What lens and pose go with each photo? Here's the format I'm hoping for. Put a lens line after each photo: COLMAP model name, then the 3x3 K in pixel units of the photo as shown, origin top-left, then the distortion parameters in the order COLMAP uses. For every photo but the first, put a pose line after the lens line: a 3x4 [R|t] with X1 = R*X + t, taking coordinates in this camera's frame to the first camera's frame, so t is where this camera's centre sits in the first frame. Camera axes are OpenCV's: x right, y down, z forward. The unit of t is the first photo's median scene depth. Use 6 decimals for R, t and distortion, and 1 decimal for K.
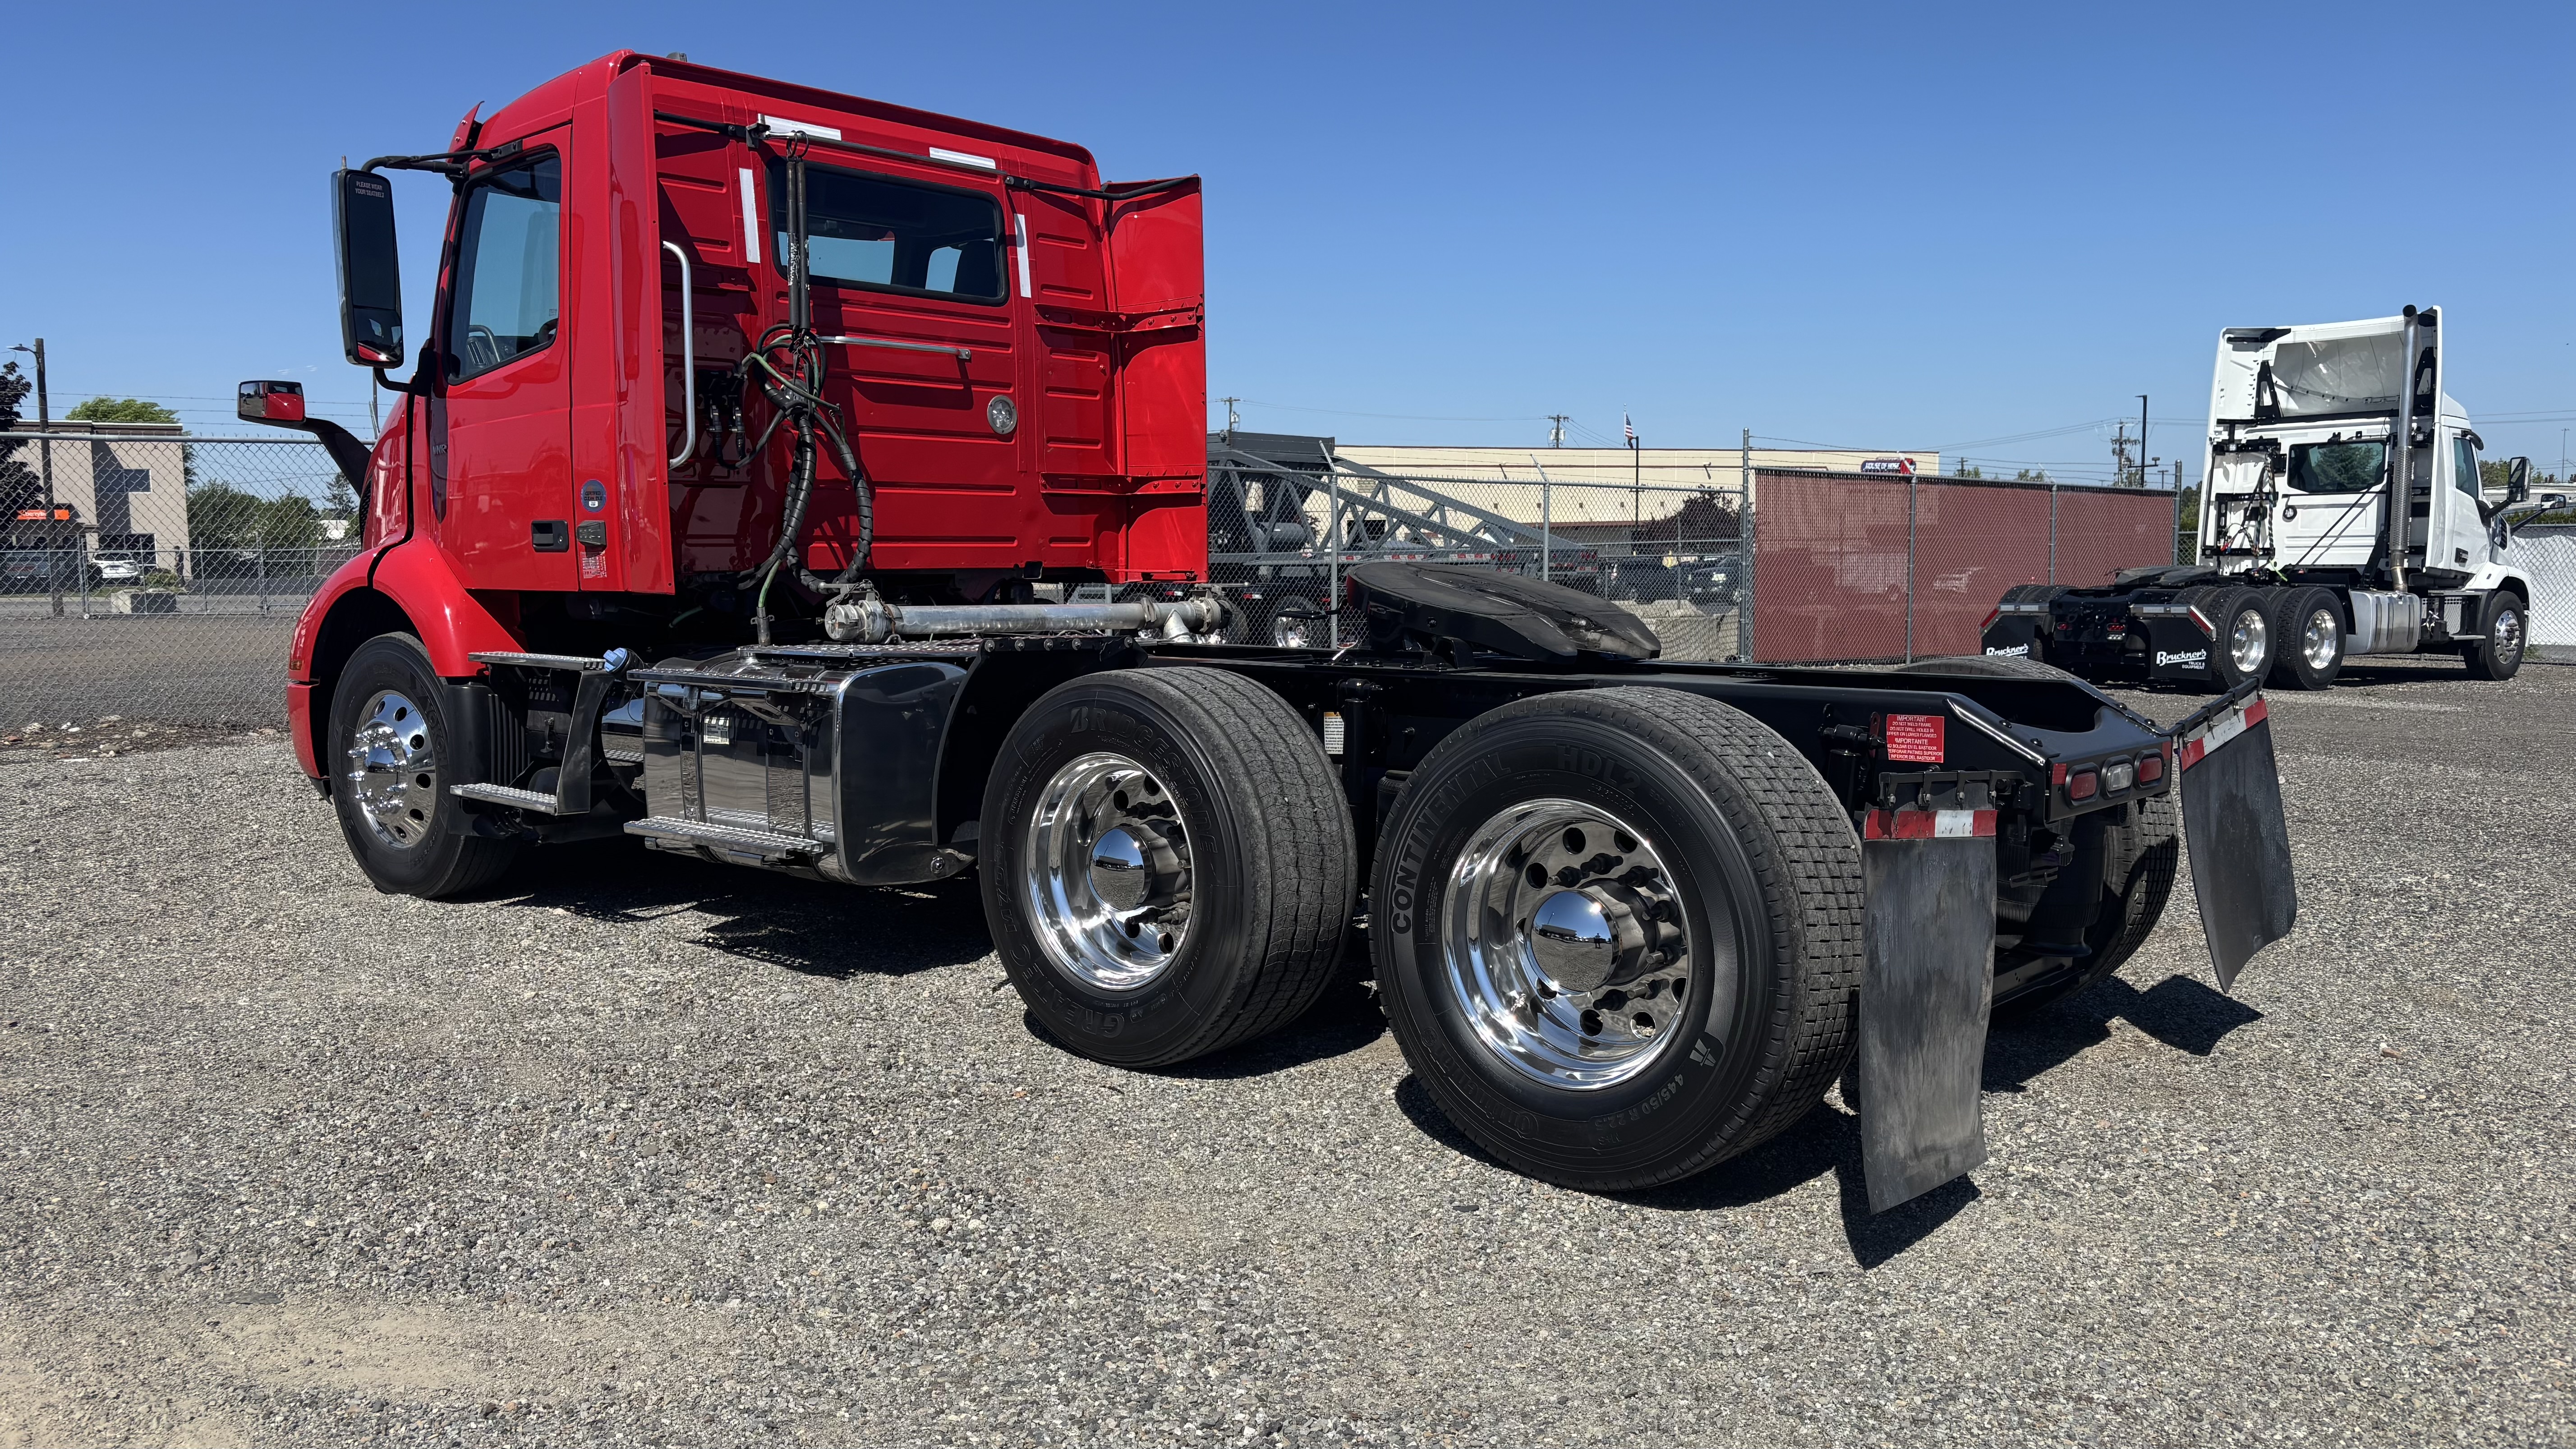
lens RADIAL K [[2140.9, 0, 1240.9], [0, 2140.9, 722.0], [0, 0, 1]] dist [-0.111454, 0.371918]
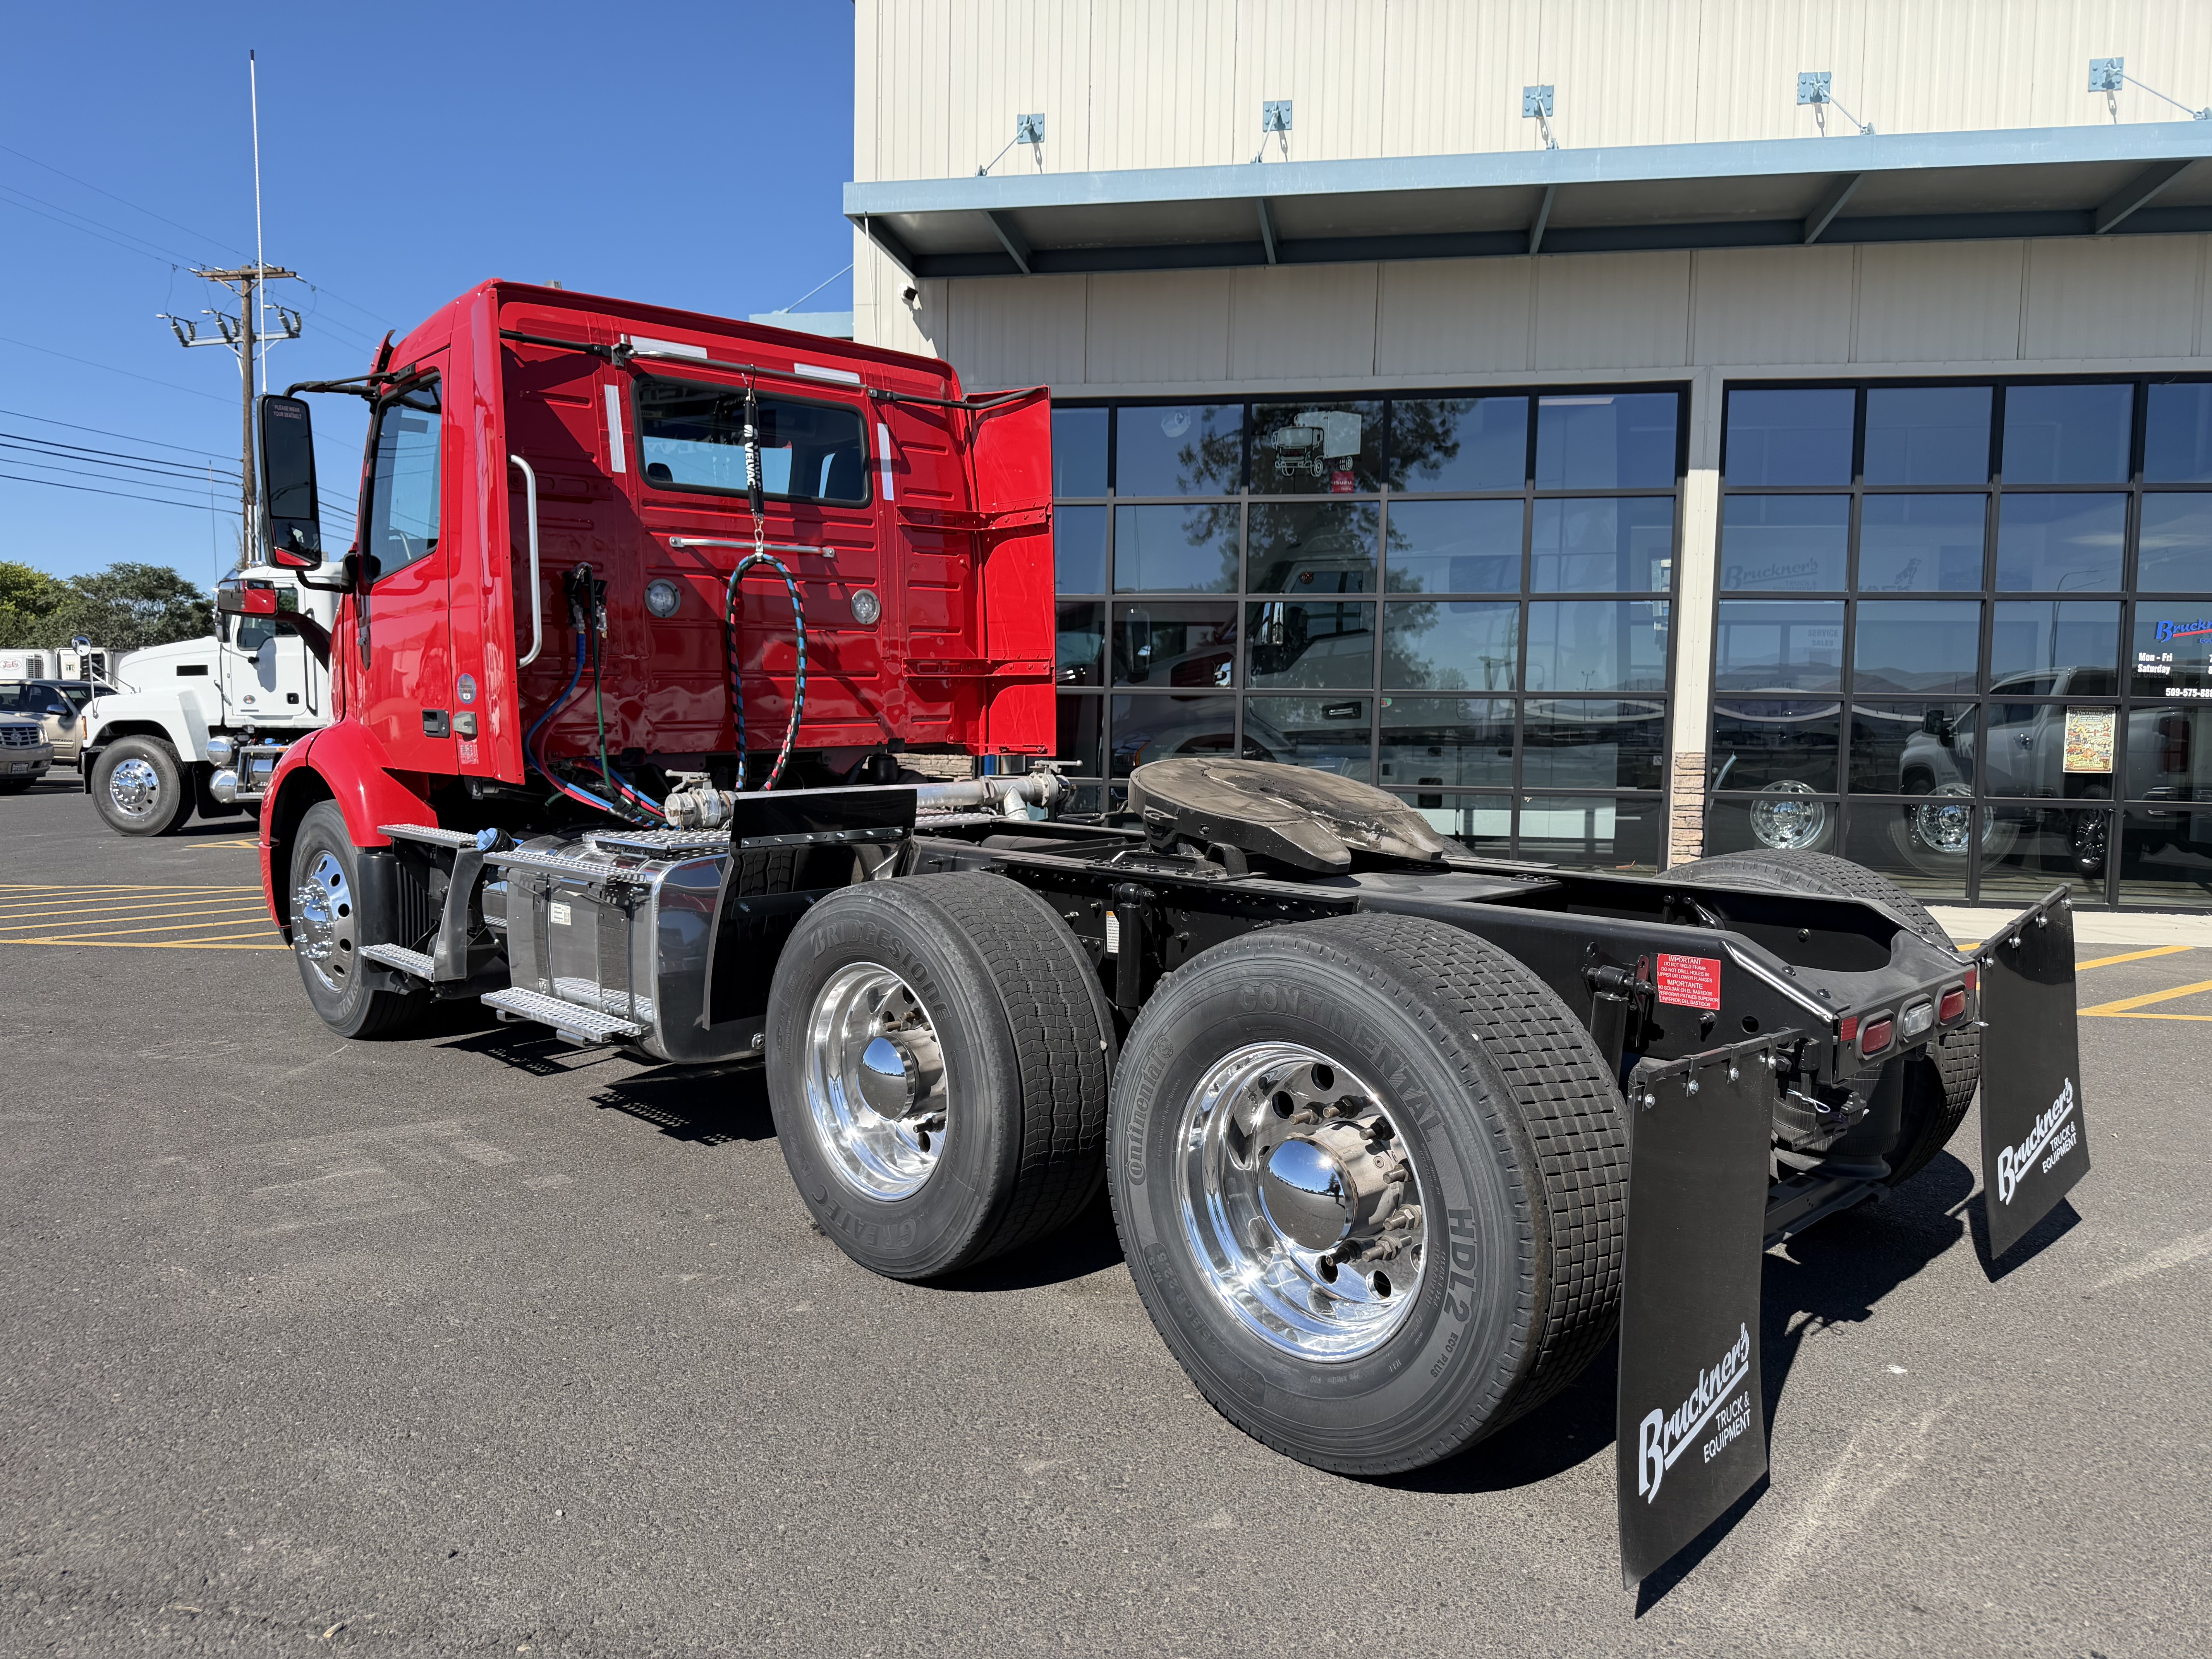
lens RADIAL K [[1648.2, 0, 1092.0], [0, 1648.2, 788.9], [0, 0, 1]] dist [0.030370, -0.087566]
pose [[0.997241, 0.000449, -0.074228, 0.075111], [-0.001261, 0.999940, -0.010889, -0.045368], [0.074219, 0.010952, 0.997182, 0.176782]]
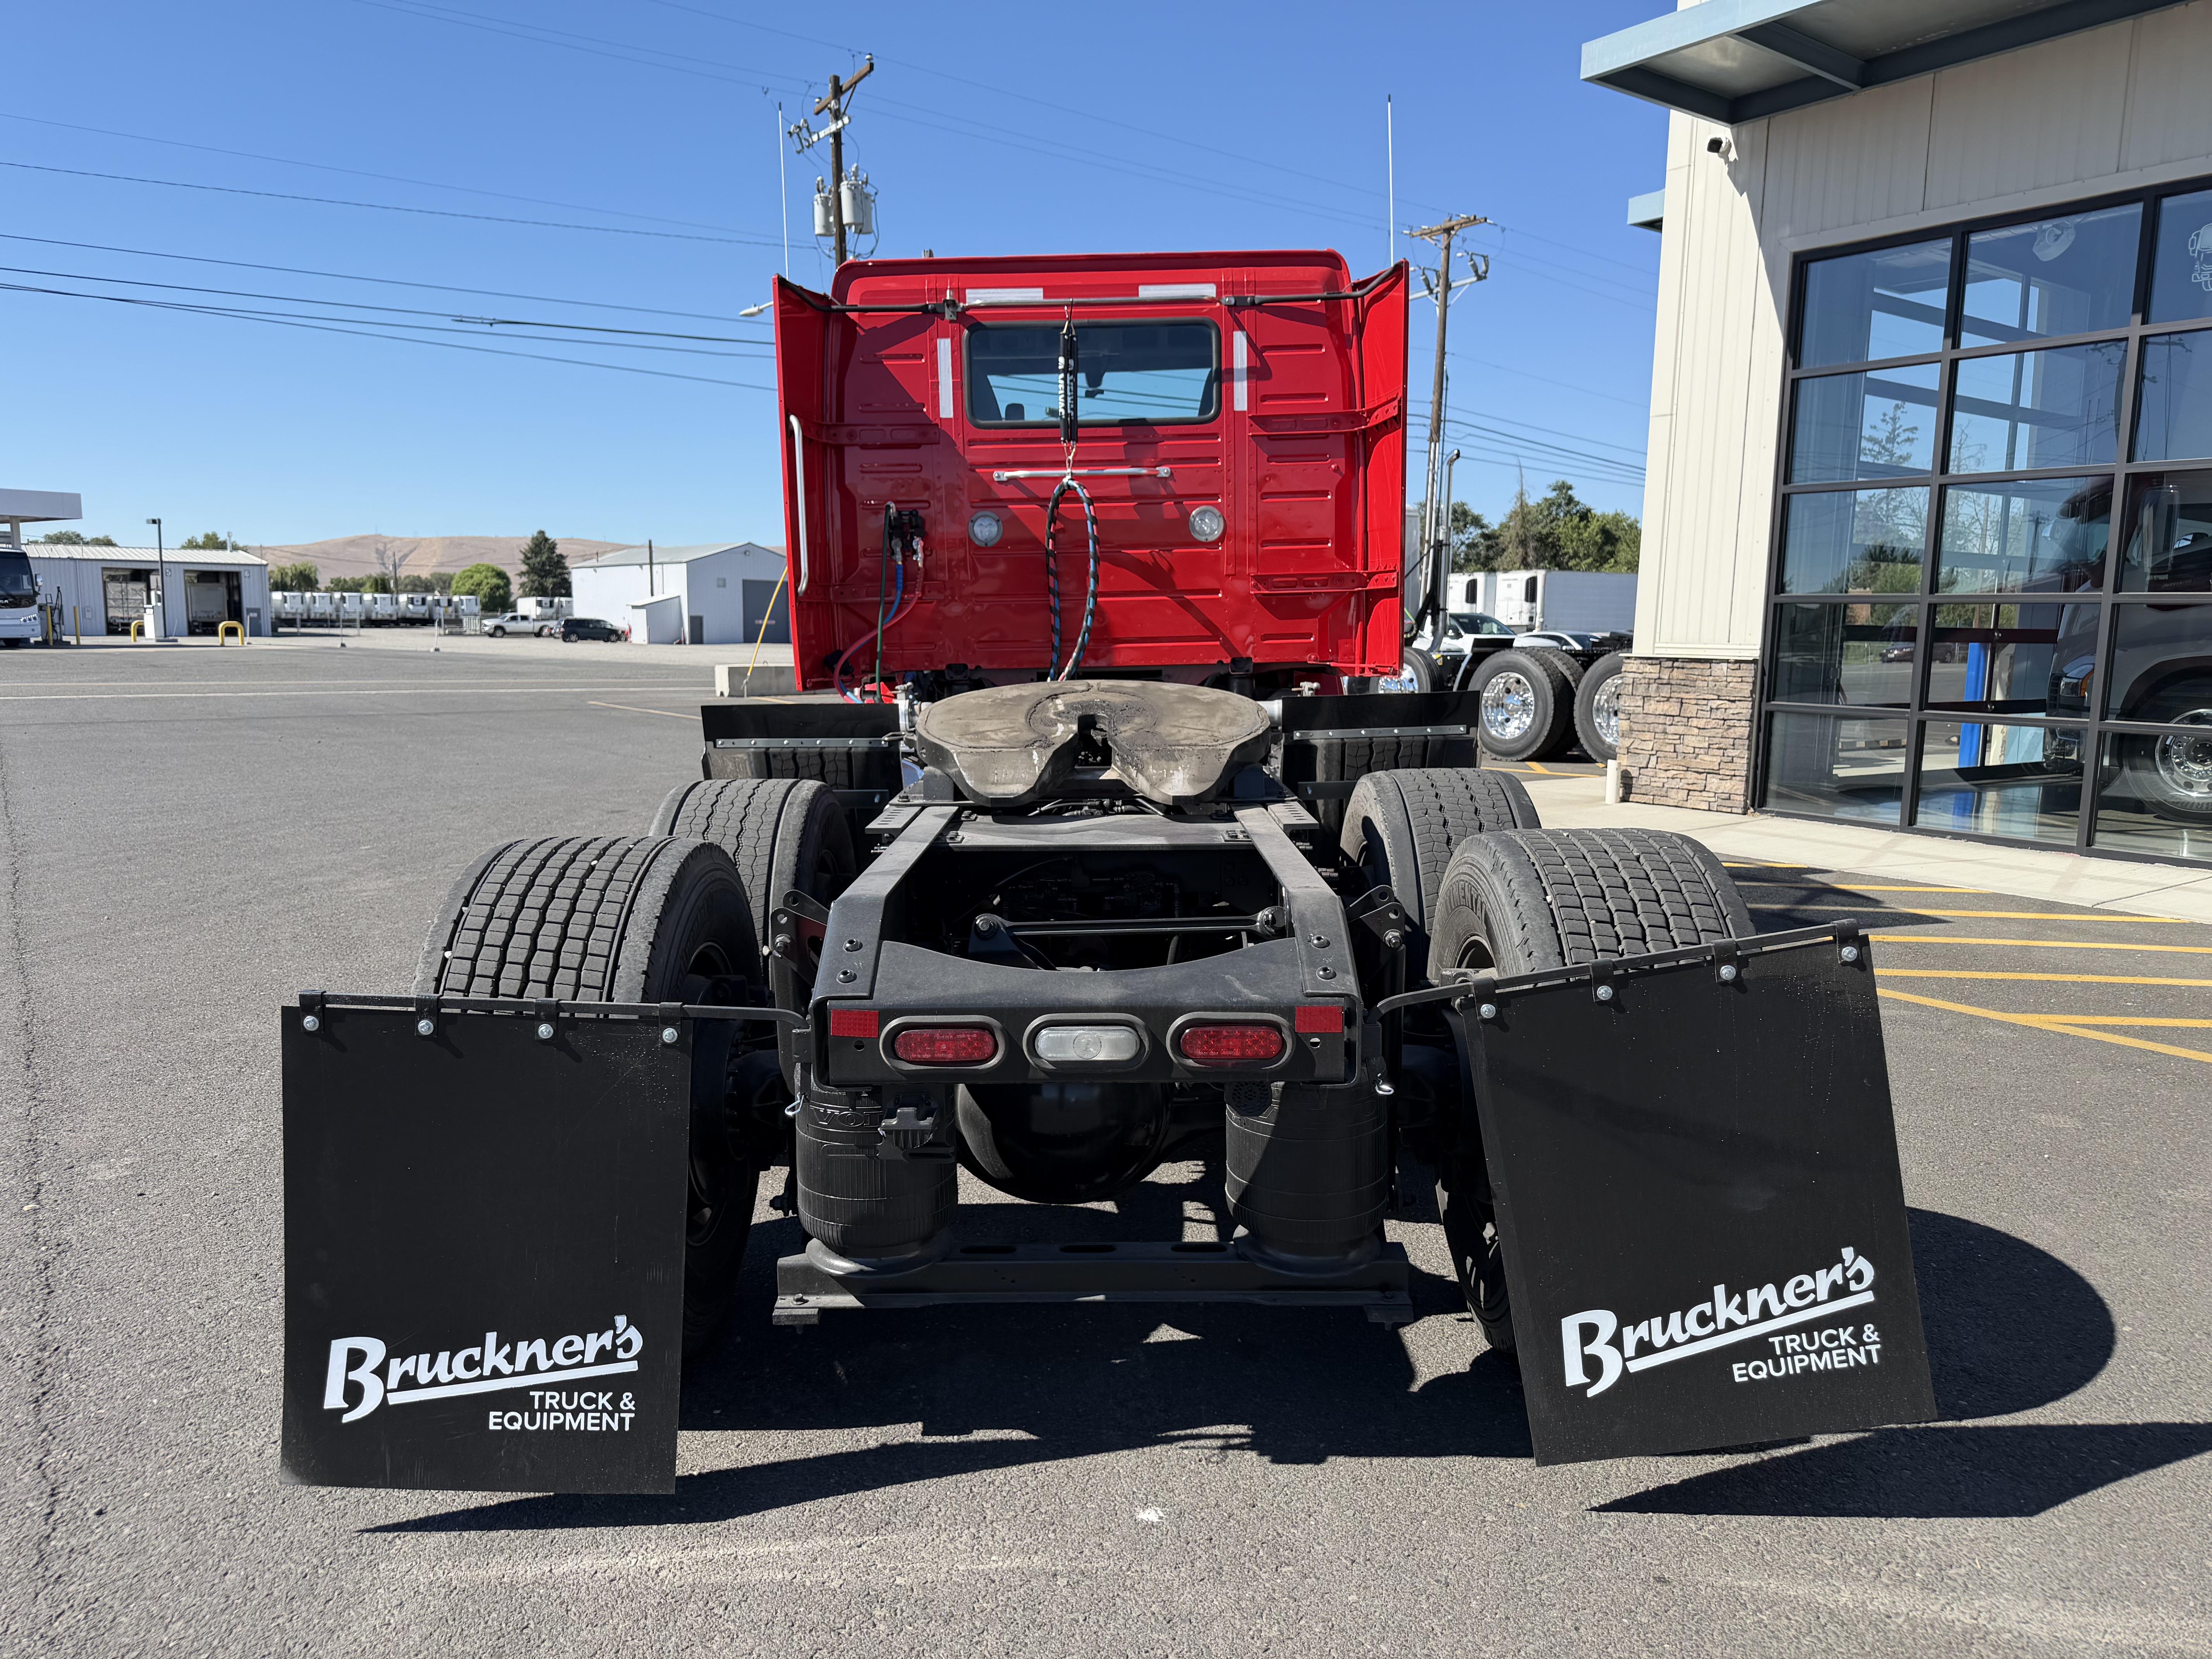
lens RADIAL K [[1640.0, 0, 1111.9], [0, 1640.0, 827.8], [0, 0, 1]] dist [0.013726, -0.025864]
pose [[0.638485, 0.081332, -0.765325, 0.568039], [-0.033567, 0.996397, 0.077884, -0.058770], [0.768902, -0.024038, 0.638915, 0.468116]]
